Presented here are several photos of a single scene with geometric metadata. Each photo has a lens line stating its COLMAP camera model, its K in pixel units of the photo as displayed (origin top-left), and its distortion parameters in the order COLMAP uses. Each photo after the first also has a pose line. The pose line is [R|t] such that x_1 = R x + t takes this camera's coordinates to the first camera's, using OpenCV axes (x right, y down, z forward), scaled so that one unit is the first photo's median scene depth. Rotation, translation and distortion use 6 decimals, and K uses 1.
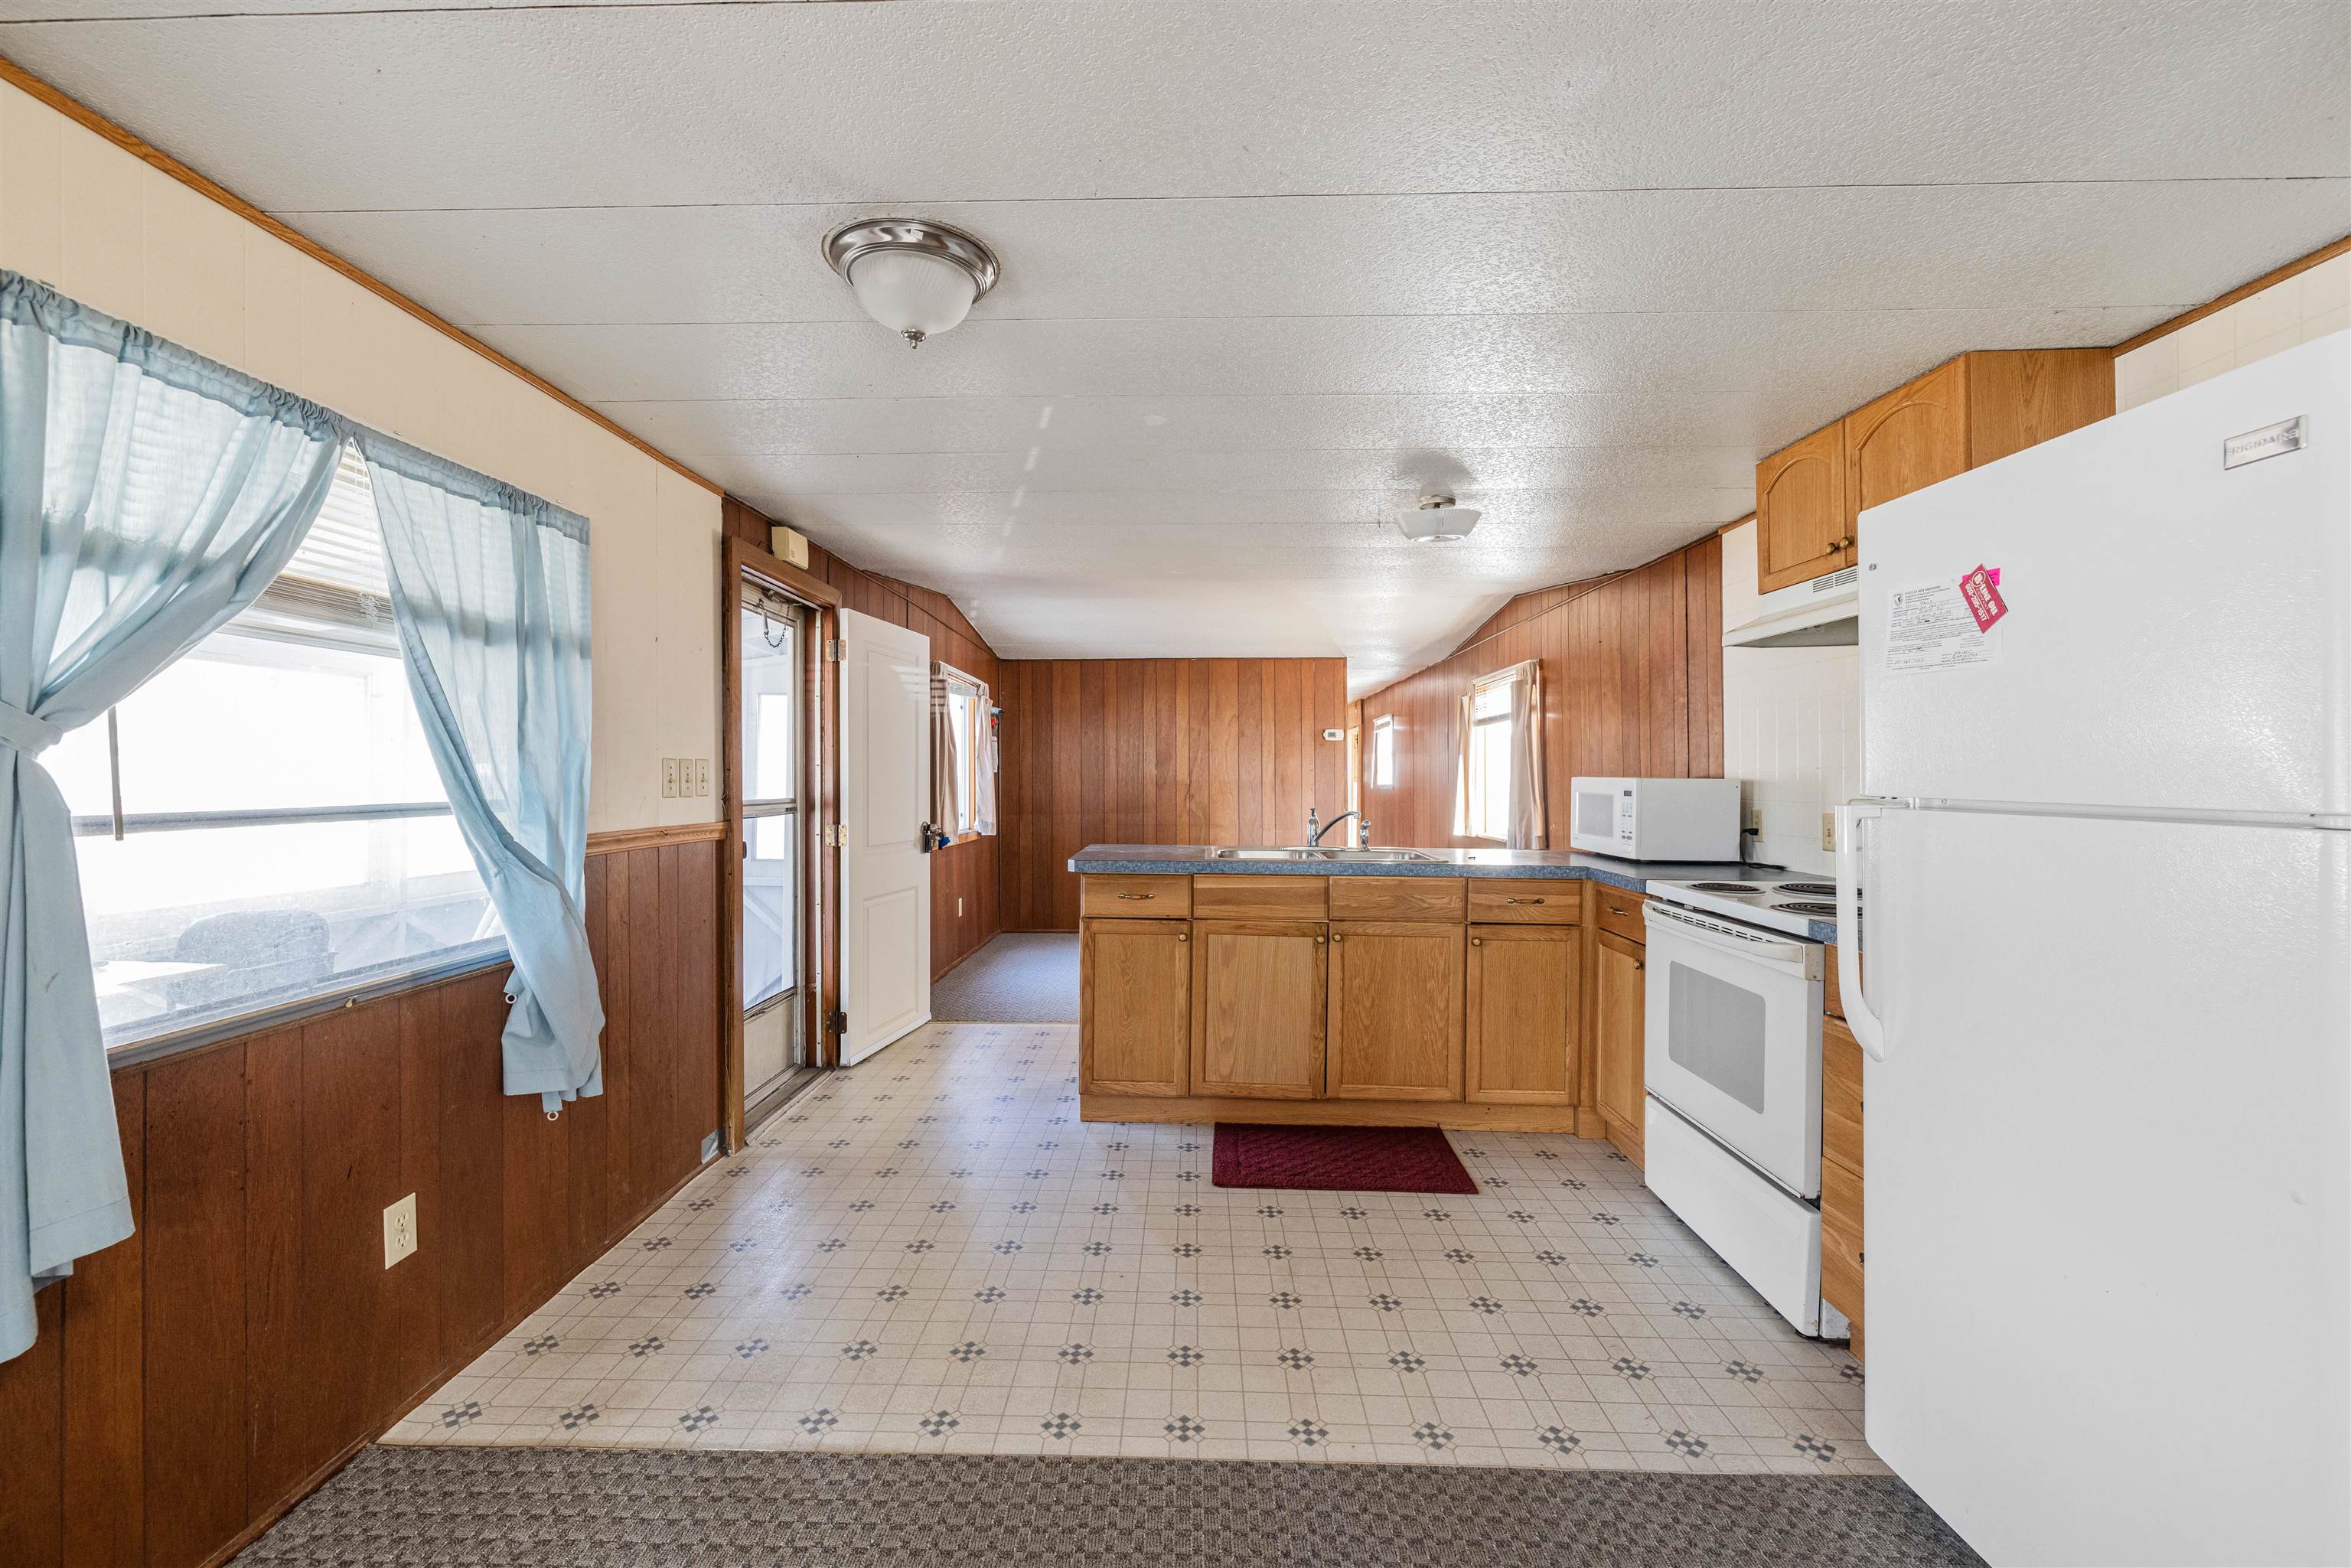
lens RADIAL K [[988.6, 0, 1161.2], [0, 988.6, 773.5], [0, 0, 1]] dist [-0.003962, 0.001302]
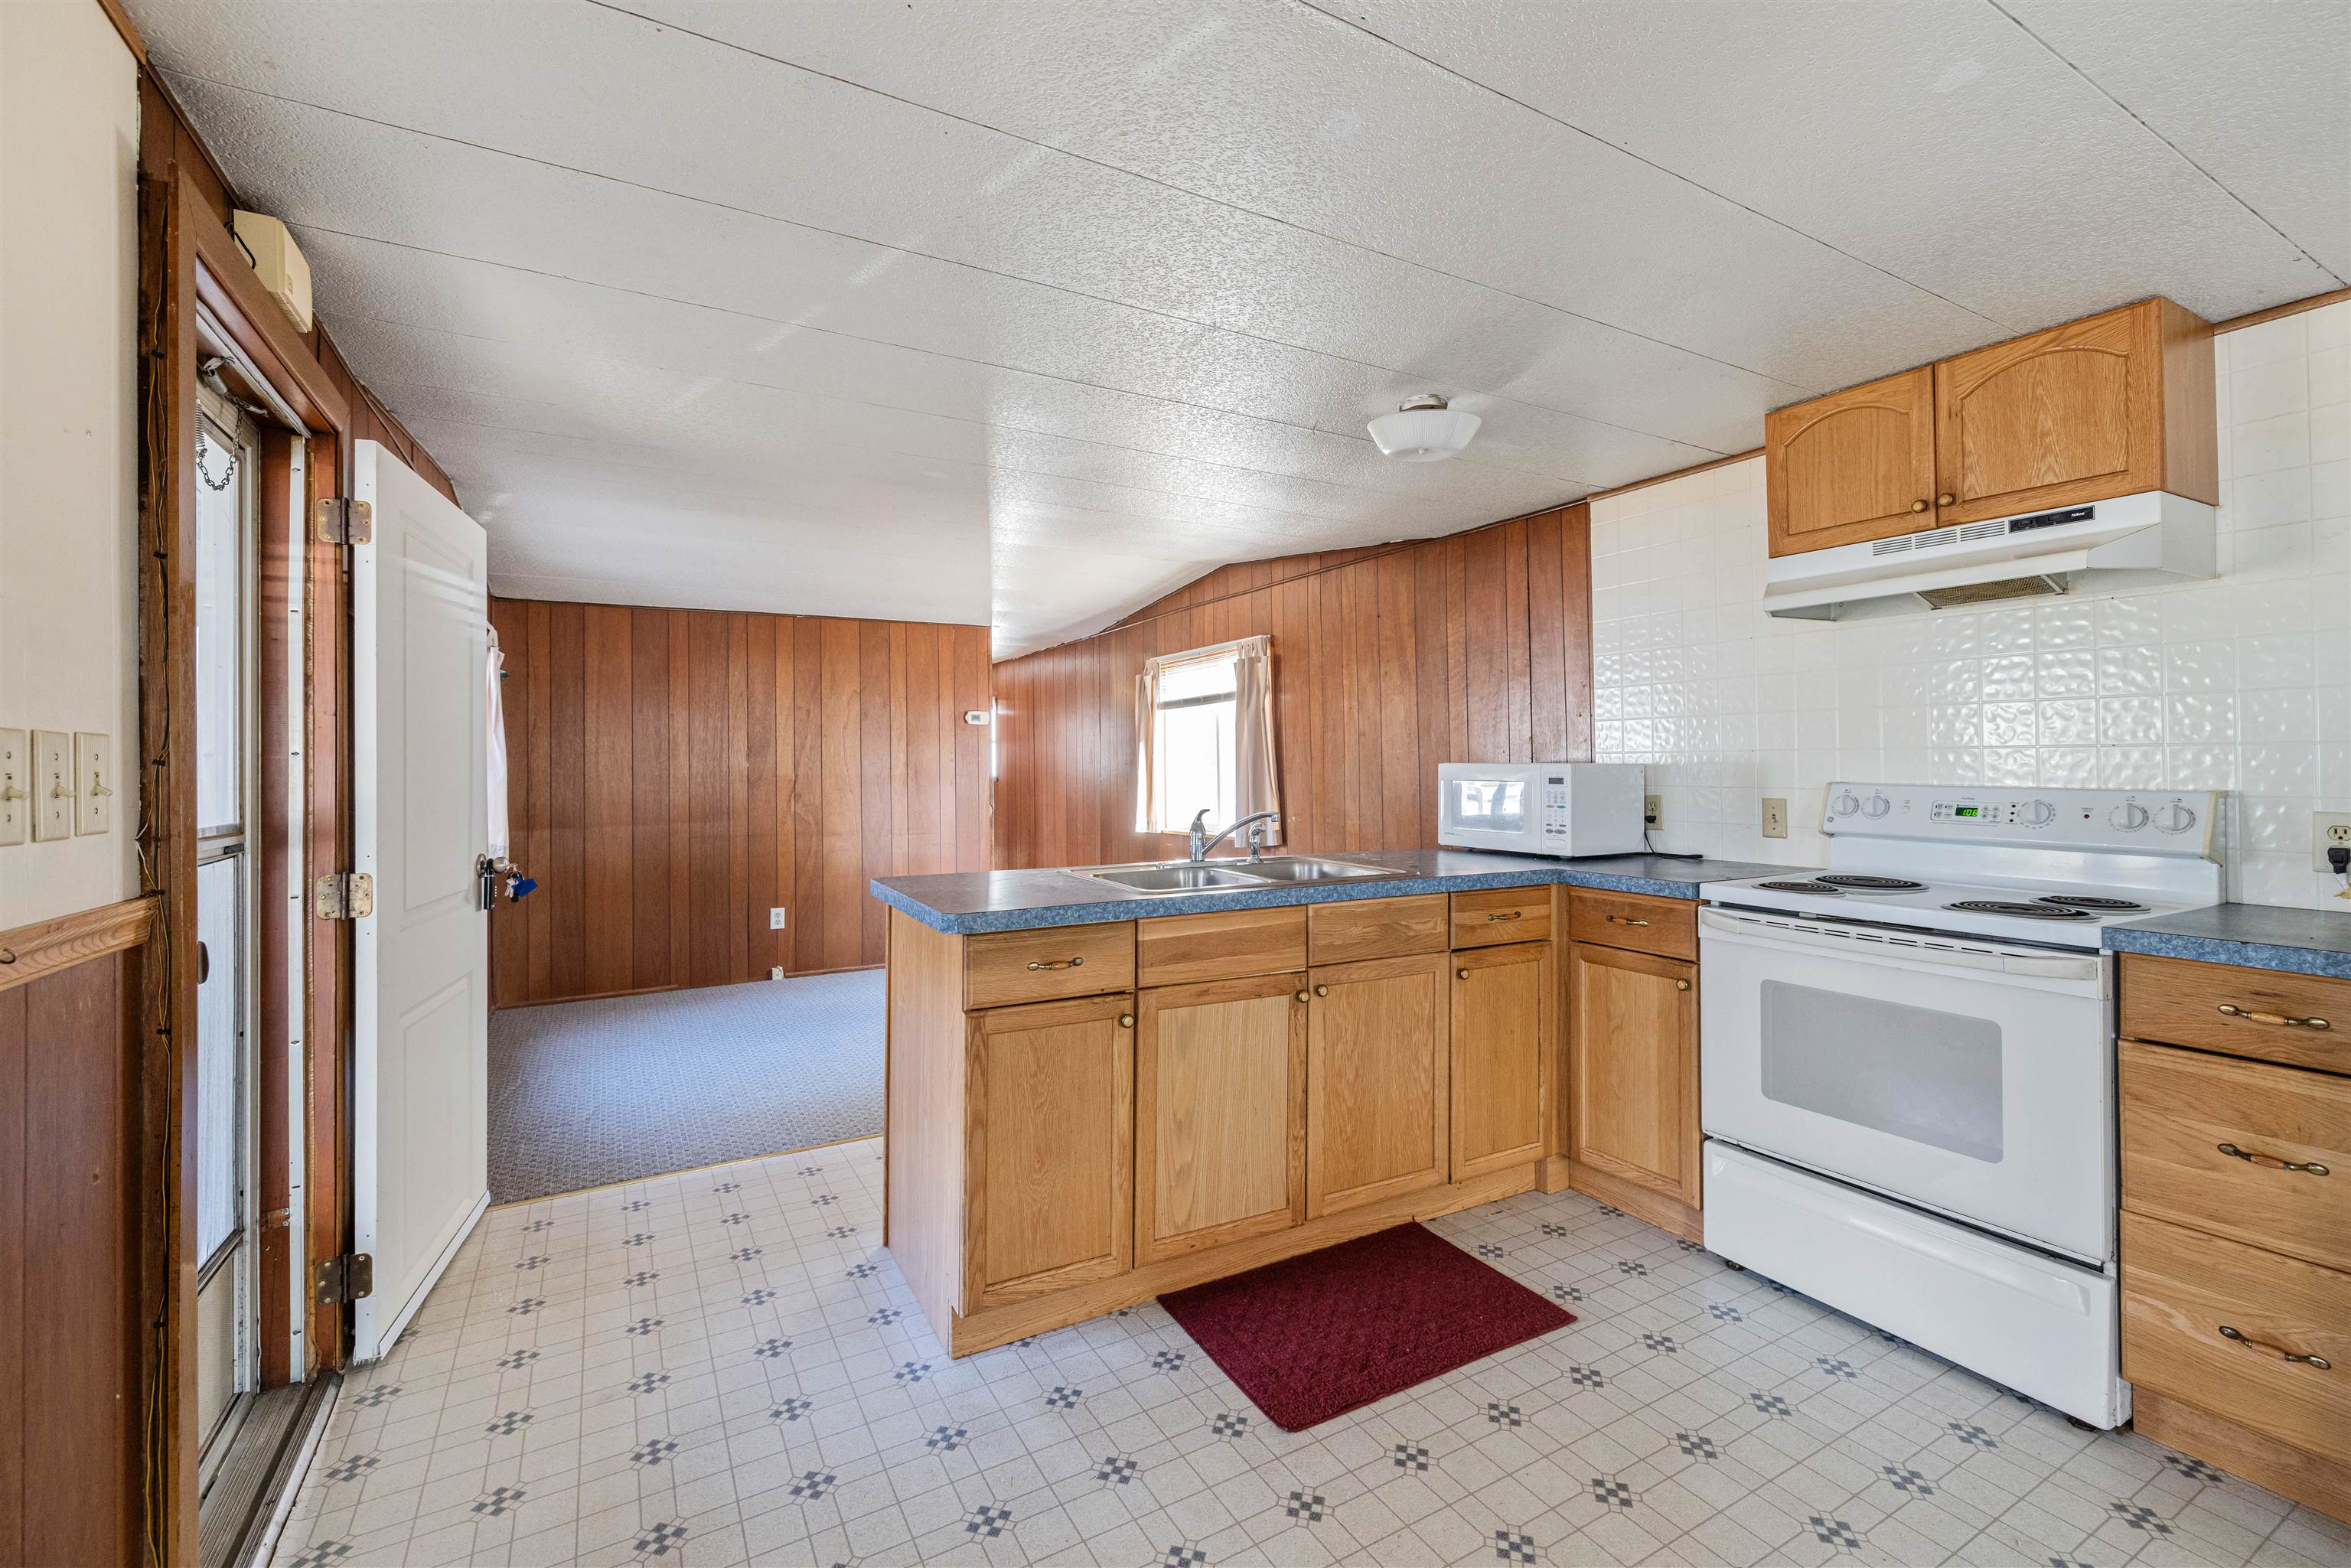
lens RADIAL K [[988.6, 0, 1168.5], [0, 988.6, 752.5], [0, 0, 1]] dist [-0.003962, 0.001302]
pose [[0.851796, -0.003051, 0.523864, -0.290515], [0.009667, 0.999904, -0.009894, 0.000060], [-0.523784, 0.013492, 0.851744, 0.450881]]
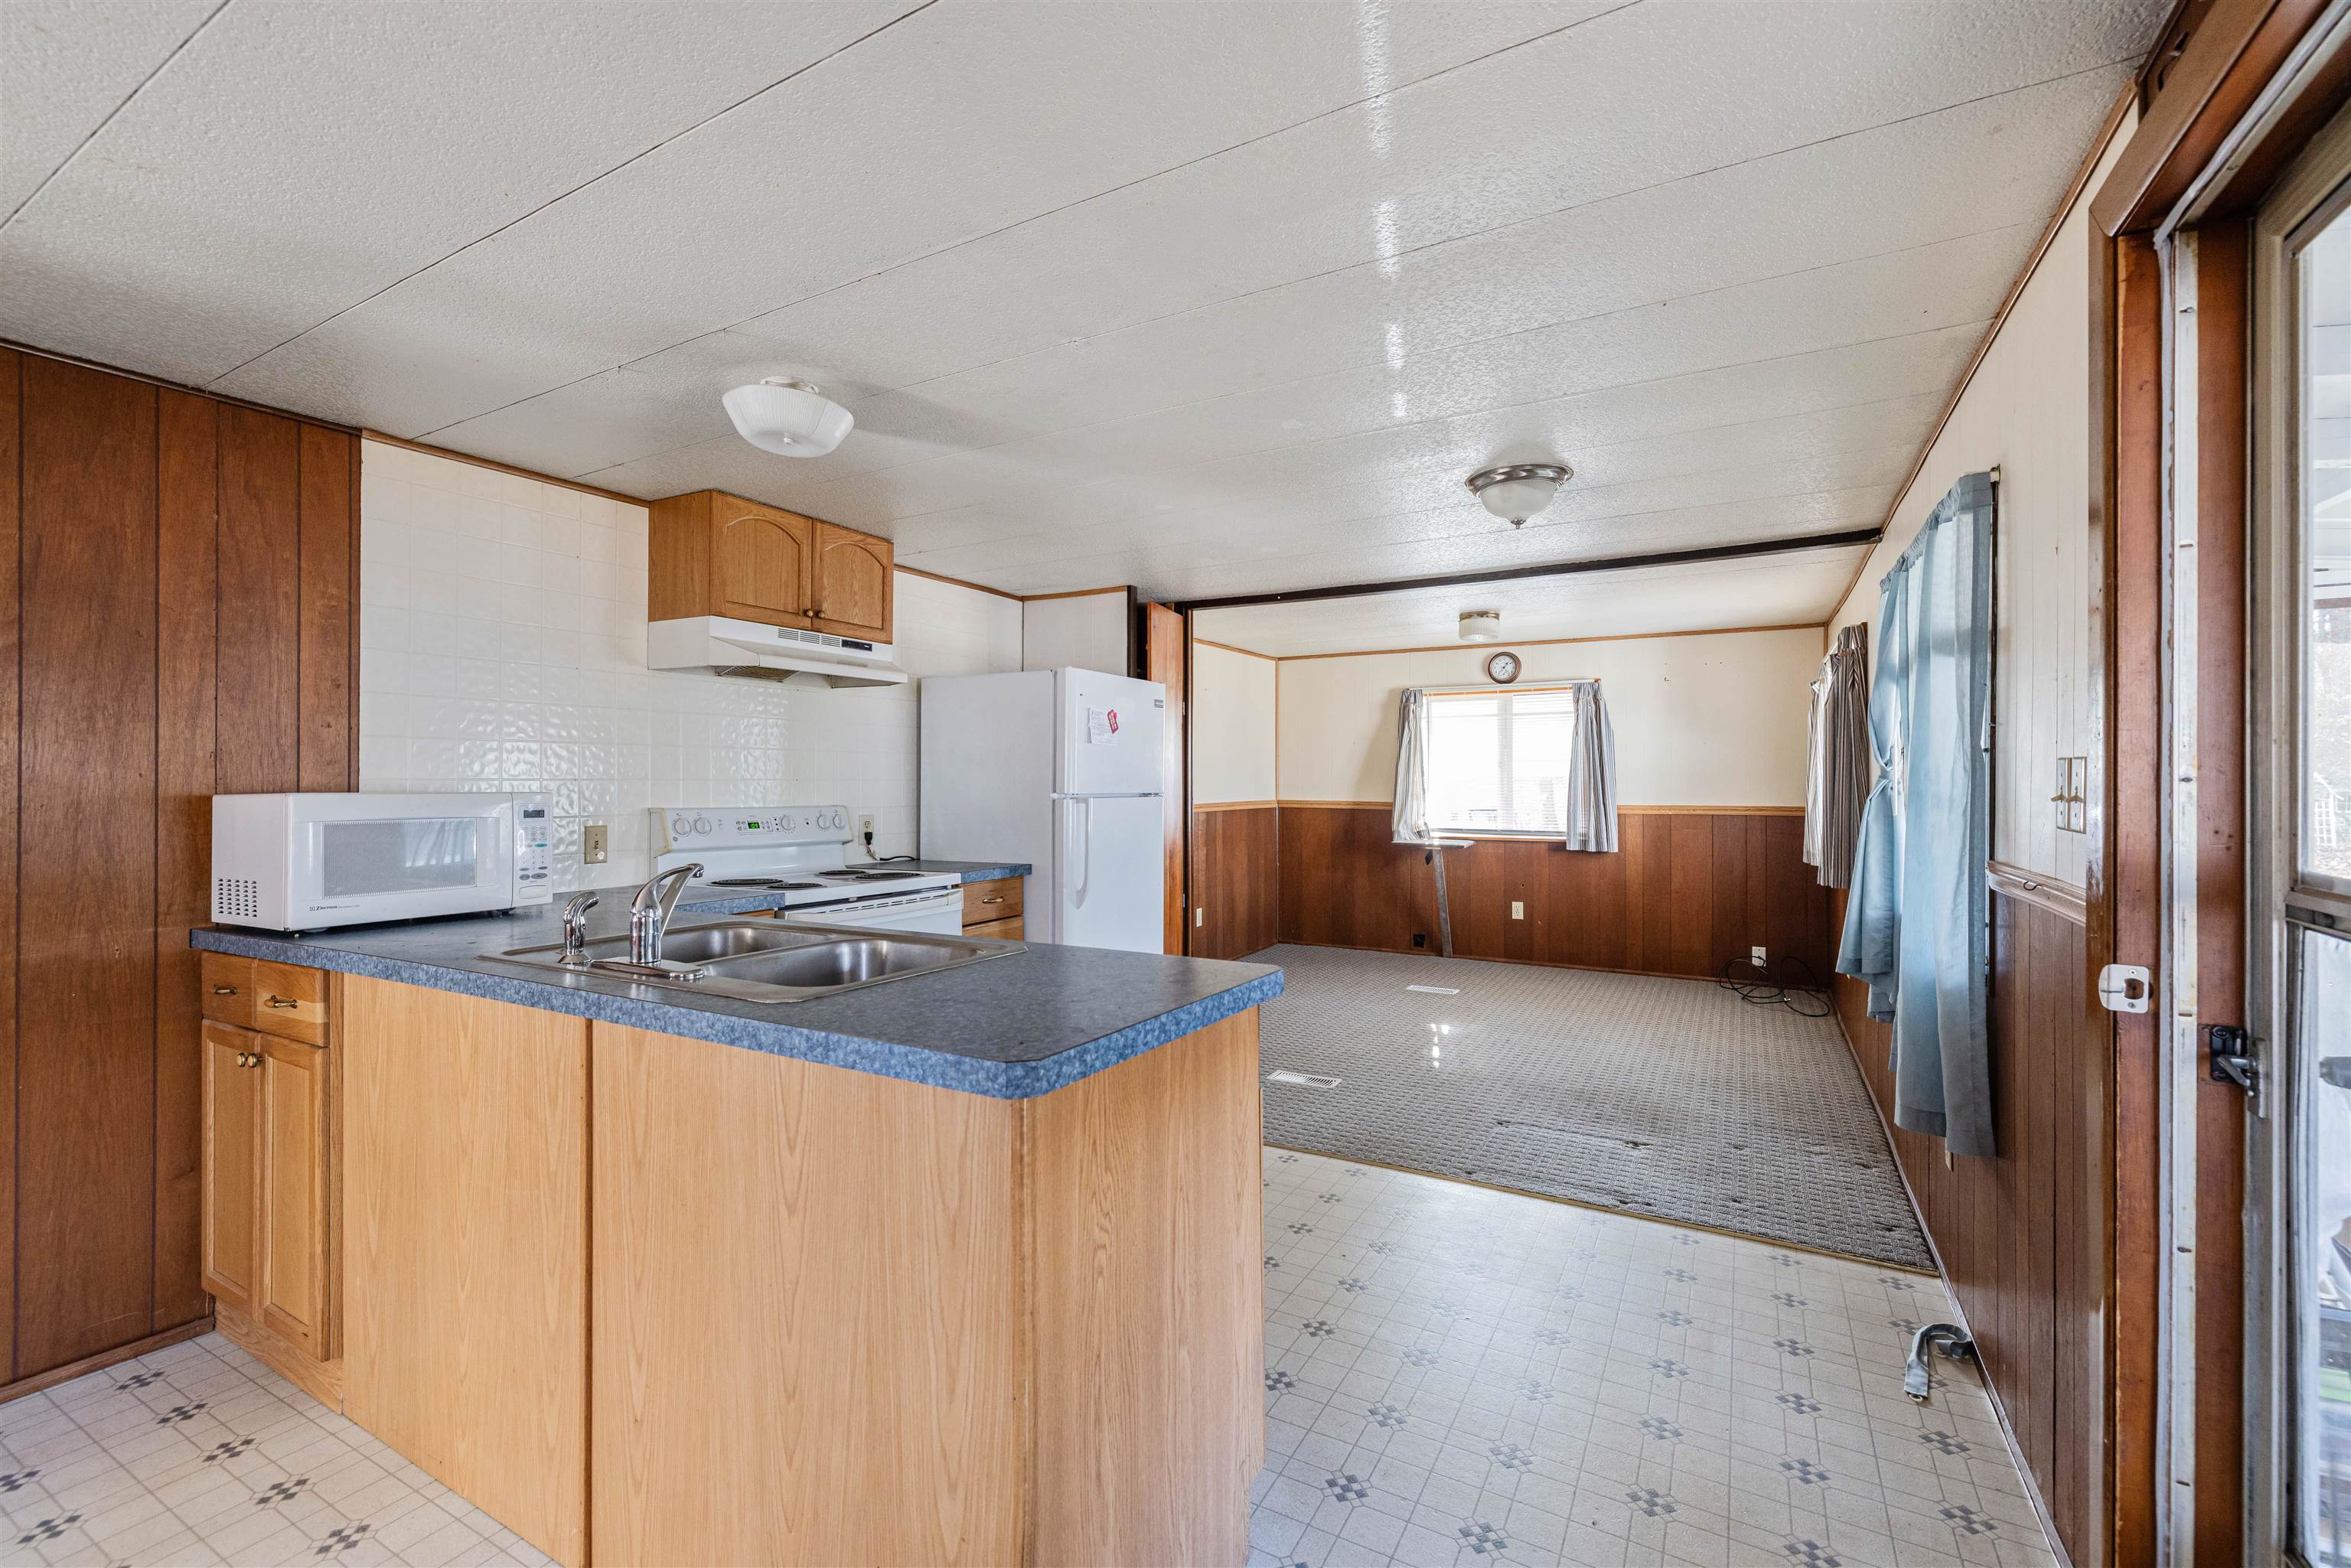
lens RADIAL K [[988.6, 0, 1177.0], [0, 988.6, 777.3], [0, 0, 1]] dist [-0.003962, 0.001302]
pose [[-0.885610, 0.004264, 0.464410, -0.275539], [0.002188, 0.999985, -0.005010, -0.001695], [-0.464425, -0.003421, -0.885606, 1.471474]]
